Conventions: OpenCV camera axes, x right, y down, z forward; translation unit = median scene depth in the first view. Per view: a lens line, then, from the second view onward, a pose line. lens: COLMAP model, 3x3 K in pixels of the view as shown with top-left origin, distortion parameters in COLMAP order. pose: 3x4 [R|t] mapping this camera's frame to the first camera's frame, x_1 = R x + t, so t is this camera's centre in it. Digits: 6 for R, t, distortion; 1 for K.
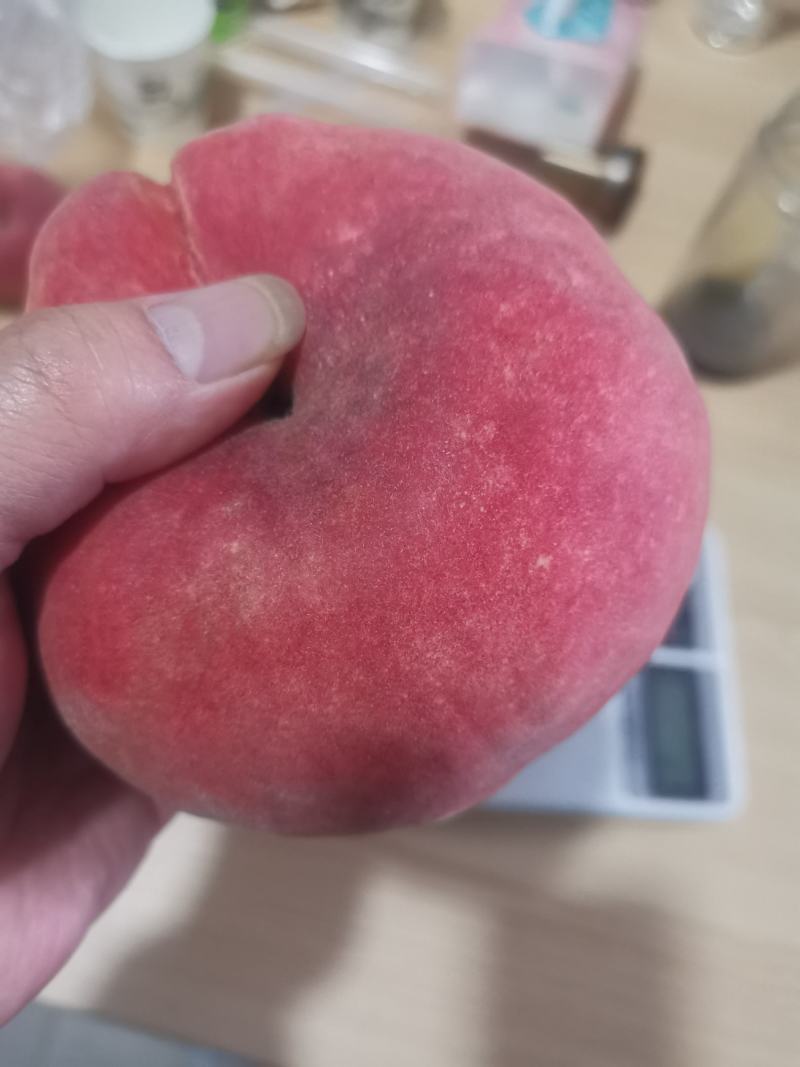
lens RADIAL K [[925.7, 0, 400.0], [0, 925.7, 533.5], [0, 0, 1]] dist [-0.001585, -0.000316]
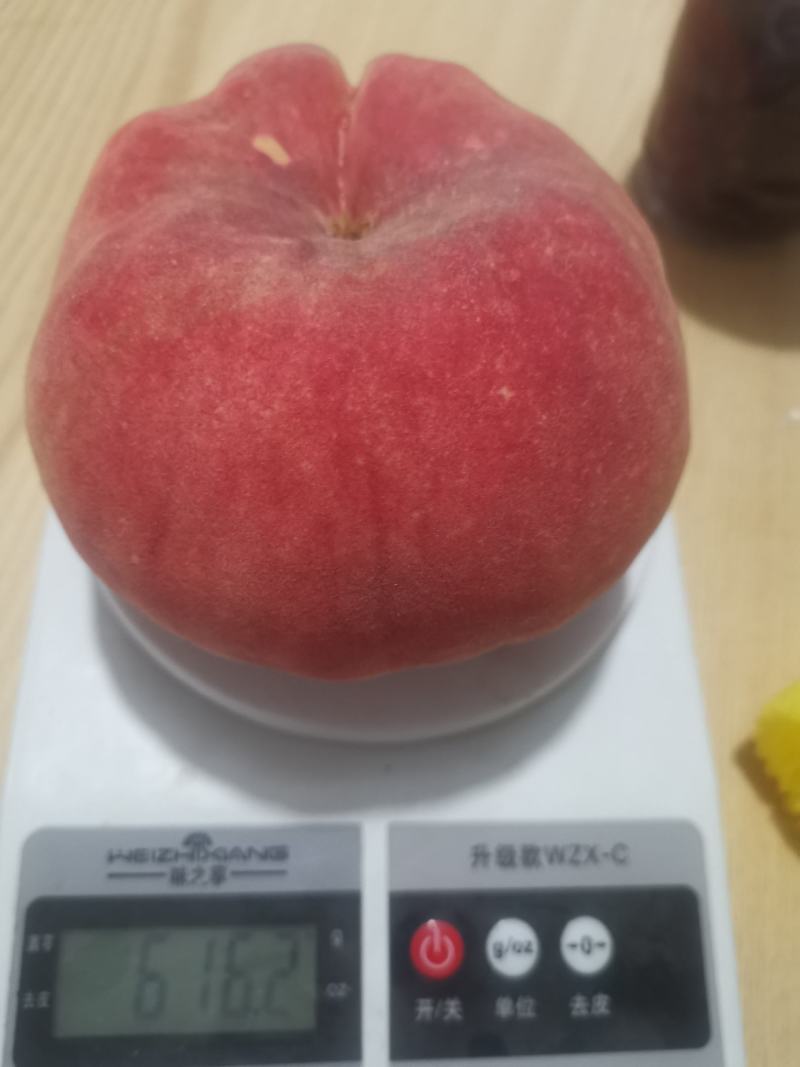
lens RADIAL K [[925.7, 0, 400.0], [0, 925.7, 533.5], [0, 0, 1]] dist [-0.001585, -0.000316]
pose [[0.882444, 0.464266, -0.075824, 0.204474], [-0.464943, 0.836256, -0.290695, 0.543721], [-0.071551, 0.291776, 0.953807, 0.017344]]
